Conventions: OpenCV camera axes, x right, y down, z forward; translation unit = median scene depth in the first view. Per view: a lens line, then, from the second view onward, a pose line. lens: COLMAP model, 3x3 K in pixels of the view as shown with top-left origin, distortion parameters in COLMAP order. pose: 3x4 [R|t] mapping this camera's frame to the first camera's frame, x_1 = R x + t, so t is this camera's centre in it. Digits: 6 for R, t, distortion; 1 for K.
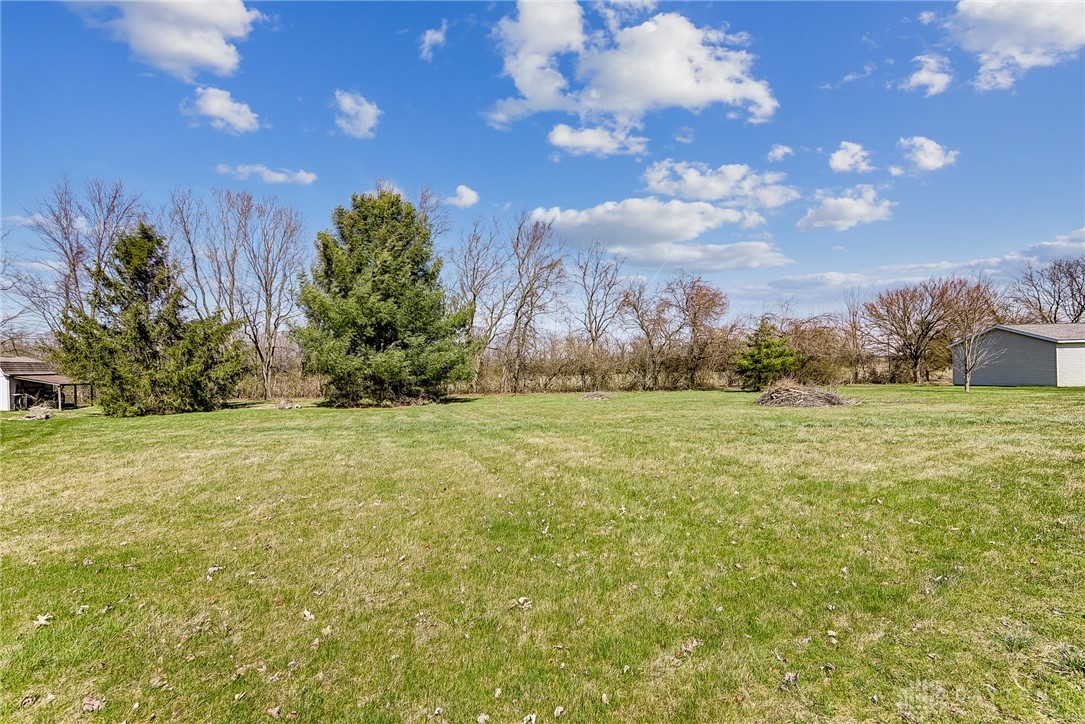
lens RADIAL K [[491.0, 0, 542.5], [0, 491.0, 362.0], [0, 0, 1]] dist [-0.002055, -0.000381]
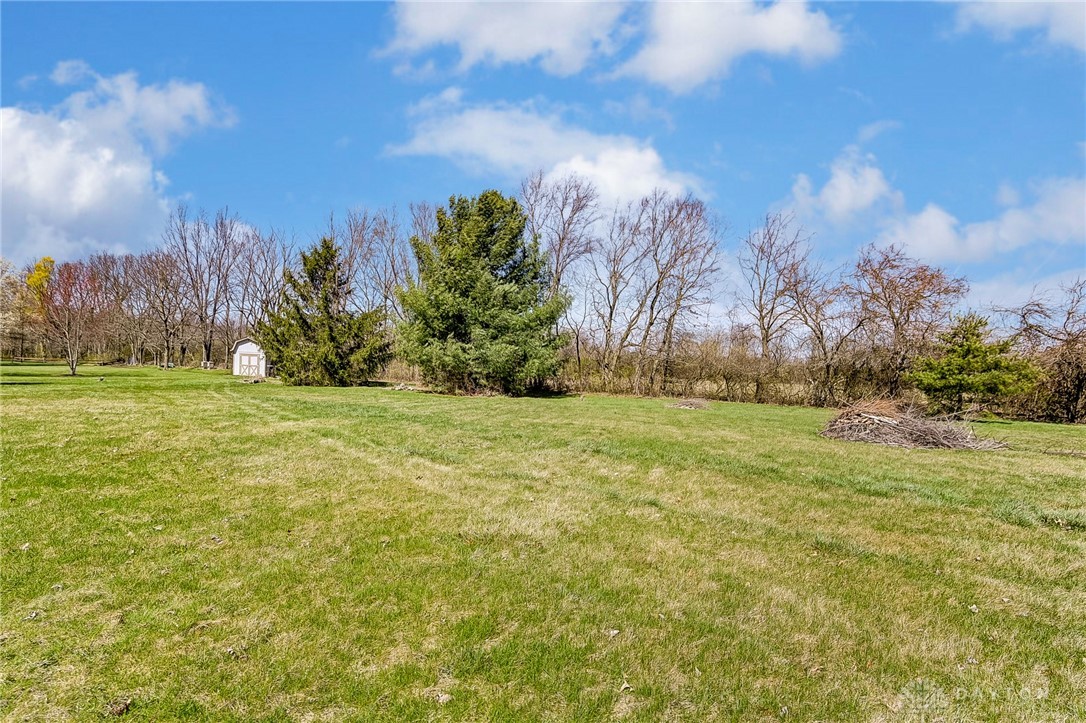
lens RADIAL K [[491.5, 0, 543.0], [0, 491.5, 361.5], [0, 0, 1]] dist [-0.002055, -0.000381]
pose [[0.855721, 0.045873, -0.515400, 0.352077], [-0.046245, 0.998857, 0.012121, -0.001477], [0.515367, 0.013463, 0.856864, 0.179962]]
